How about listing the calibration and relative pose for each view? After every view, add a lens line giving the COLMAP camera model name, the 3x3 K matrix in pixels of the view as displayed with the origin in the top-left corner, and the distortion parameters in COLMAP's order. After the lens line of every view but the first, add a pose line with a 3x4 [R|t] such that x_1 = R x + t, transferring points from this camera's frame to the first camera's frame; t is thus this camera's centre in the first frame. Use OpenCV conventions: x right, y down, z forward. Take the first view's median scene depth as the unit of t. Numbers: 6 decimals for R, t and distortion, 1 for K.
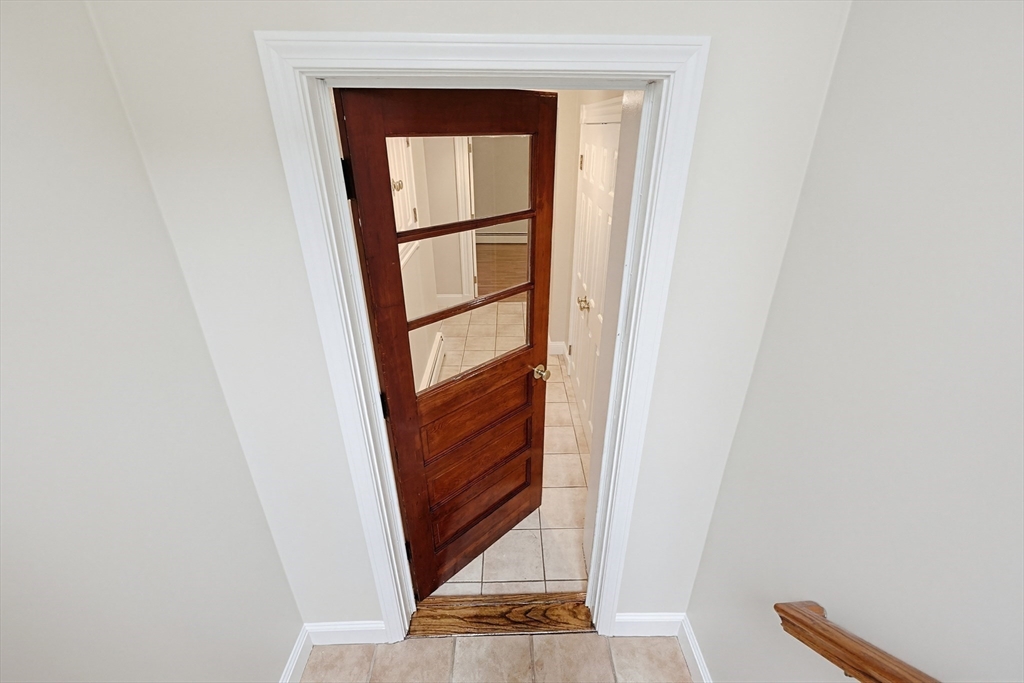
lens RADIAL K [[440.0, 0, 519.0], [0, 440.0, 341.4], [0, 0, 1]] dist [0.000745, -0.000088]
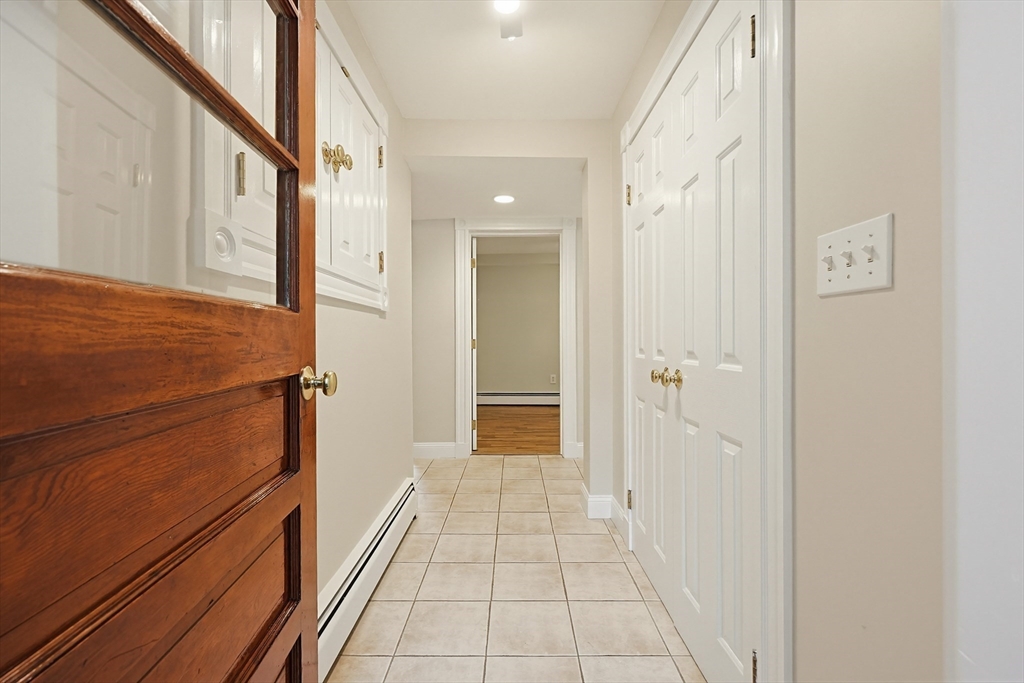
lens RADIAL K [[440.0, 0, 519.0], [0, 440.0, 341.4], [0, 0, 1]] dist [0.000745, -0.000088]
pose [[0.999937, -0.006375, -0.009195, -0.020011], [0.001617, 0.895541, -0.444977, 0.082088], [0.011071, 0.444934, 0.895495, 0.355221]]
